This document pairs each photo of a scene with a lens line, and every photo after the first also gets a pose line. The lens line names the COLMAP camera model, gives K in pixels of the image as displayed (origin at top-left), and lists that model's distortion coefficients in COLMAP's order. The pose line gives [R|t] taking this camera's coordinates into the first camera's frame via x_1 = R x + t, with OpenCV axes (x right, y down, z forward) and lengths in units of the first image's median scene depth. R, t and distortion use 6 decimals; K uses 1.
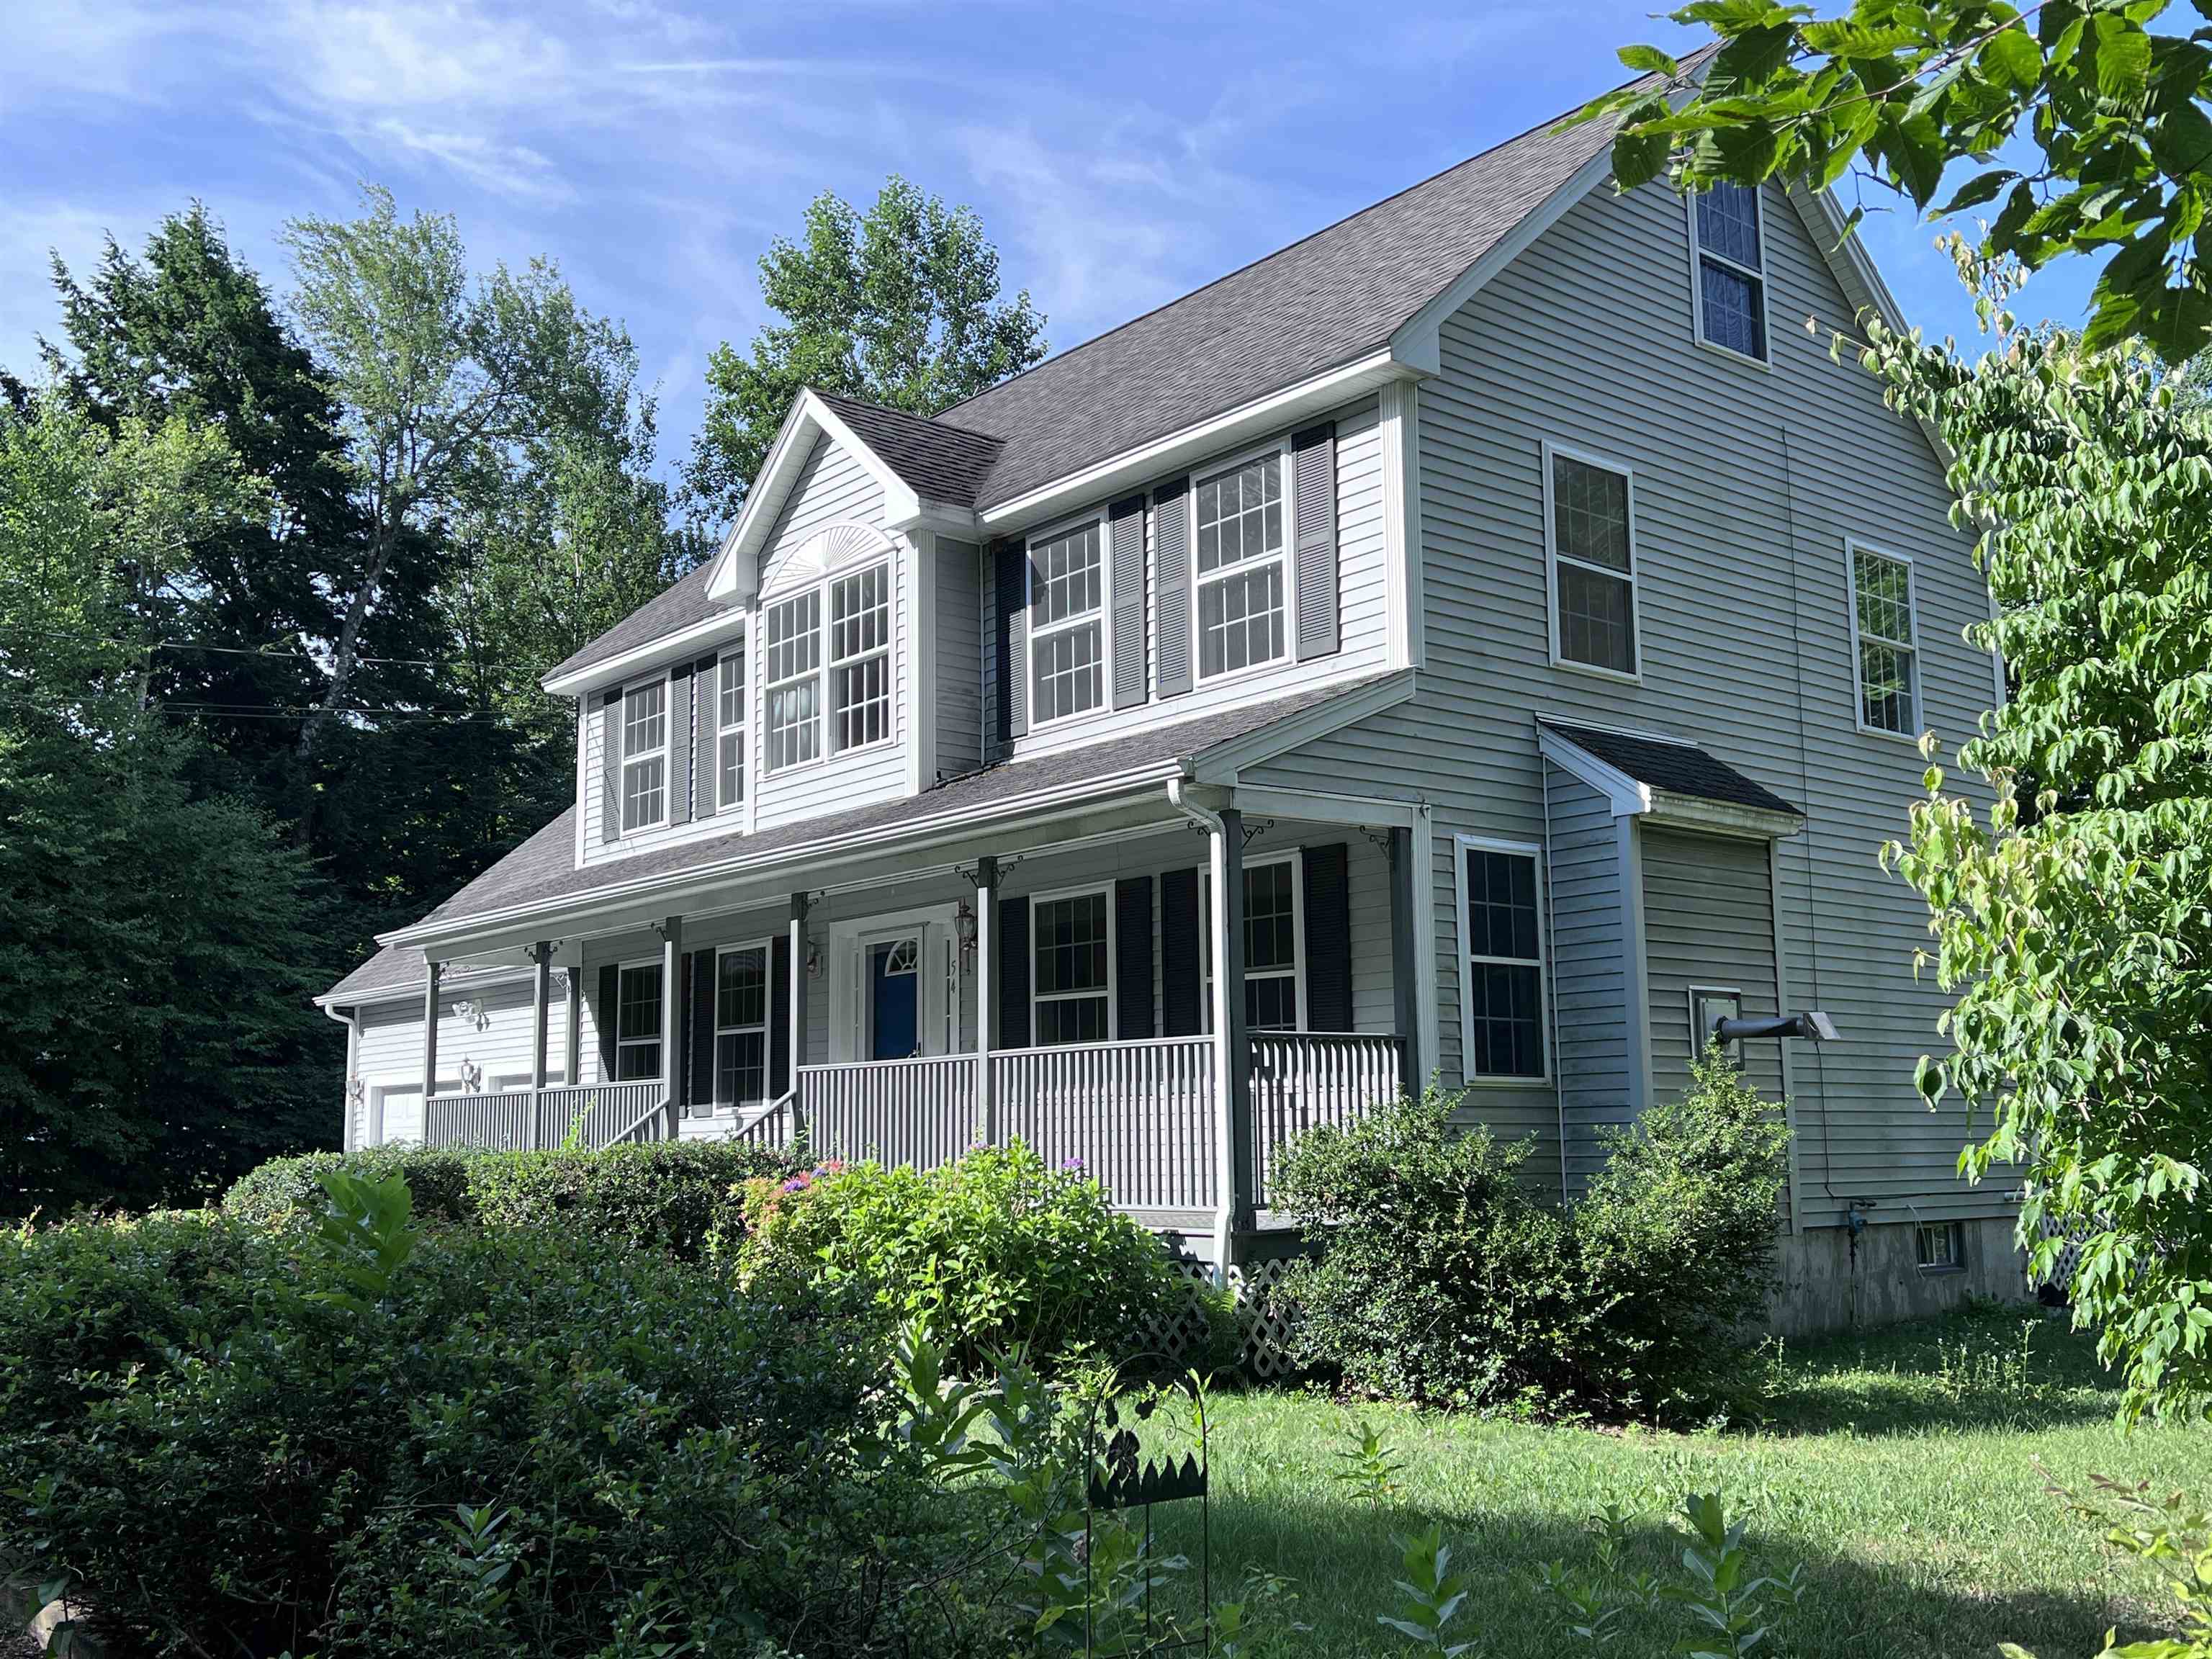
lens RADIAL K [[2113.5, 0, 1106.0], [0, 2113.5, 829.5], [0, 0, 1]] dist [0.156788, -0.336956]
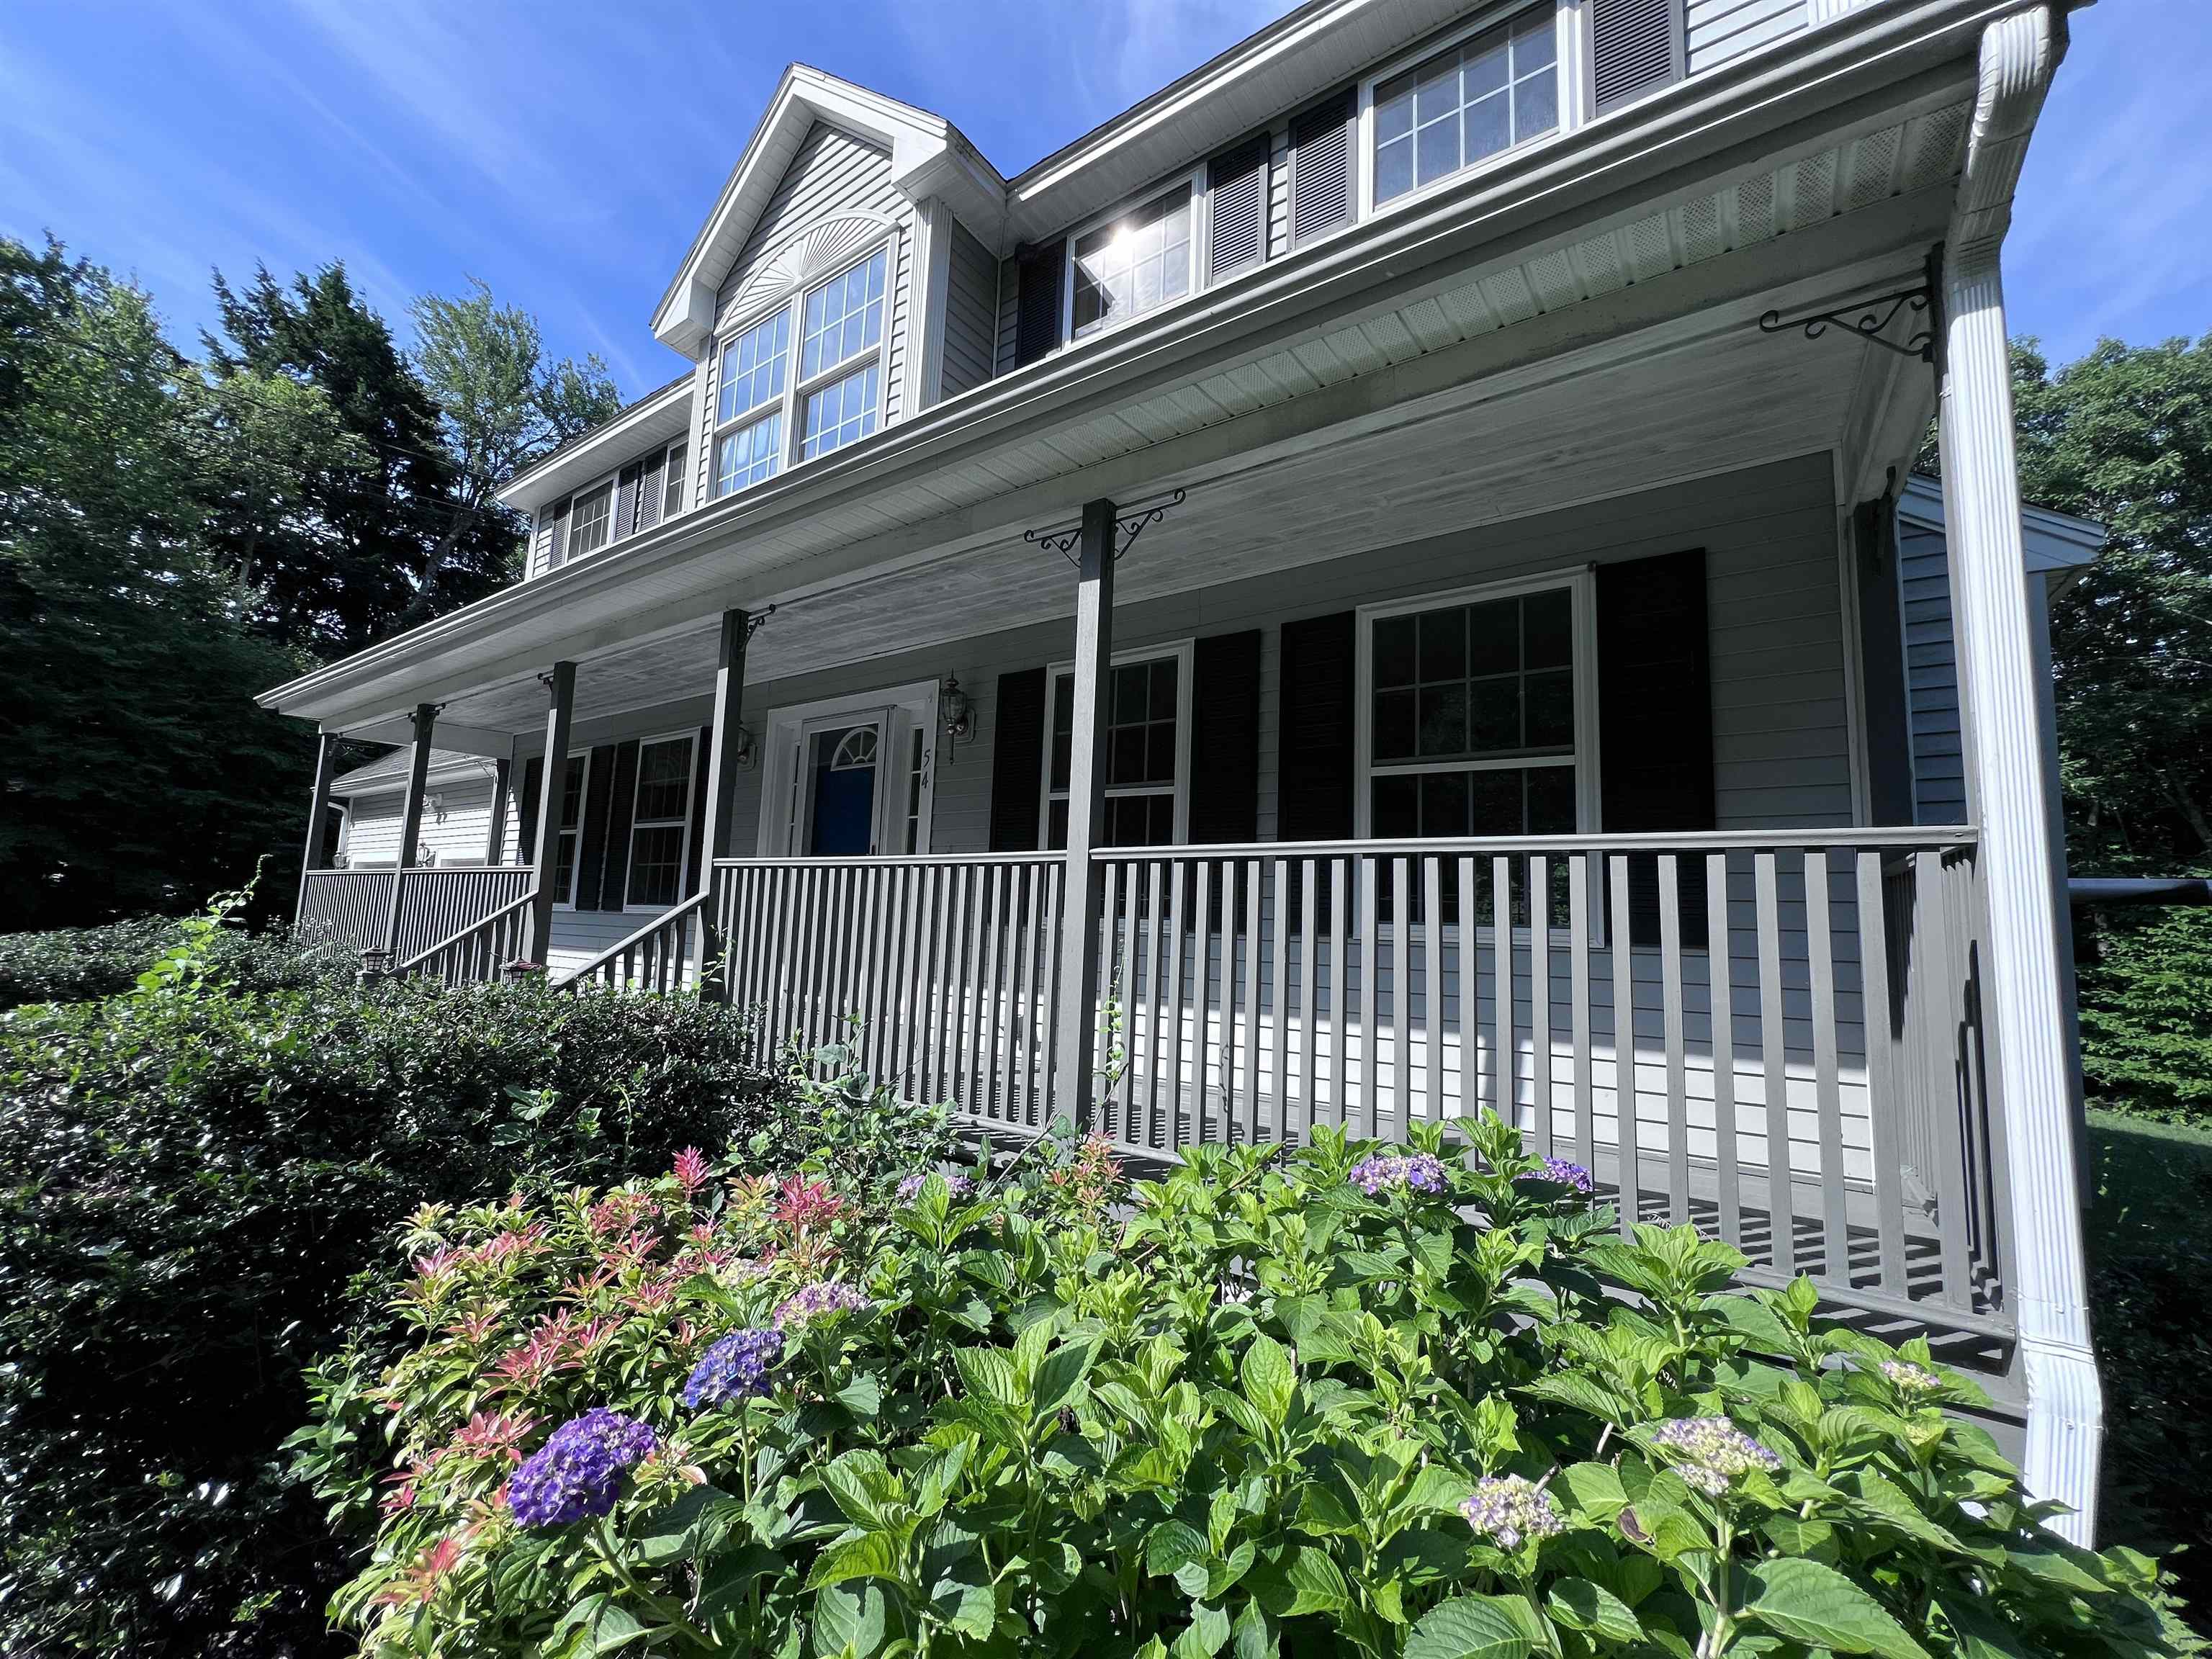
lens RADIAL K [[885.1, 0, 1102.4], [0, 885.1, 828.8], [0, 0, 1]] dist [-0.002422, 0.000201]
pose [[0.964782, 0.082300, 0.249844, -0.082318], [-0.091651, 0.995452, 0.026005, 0.070916], [-0.246568, -0.047987, 0.967937, 0.591823]]
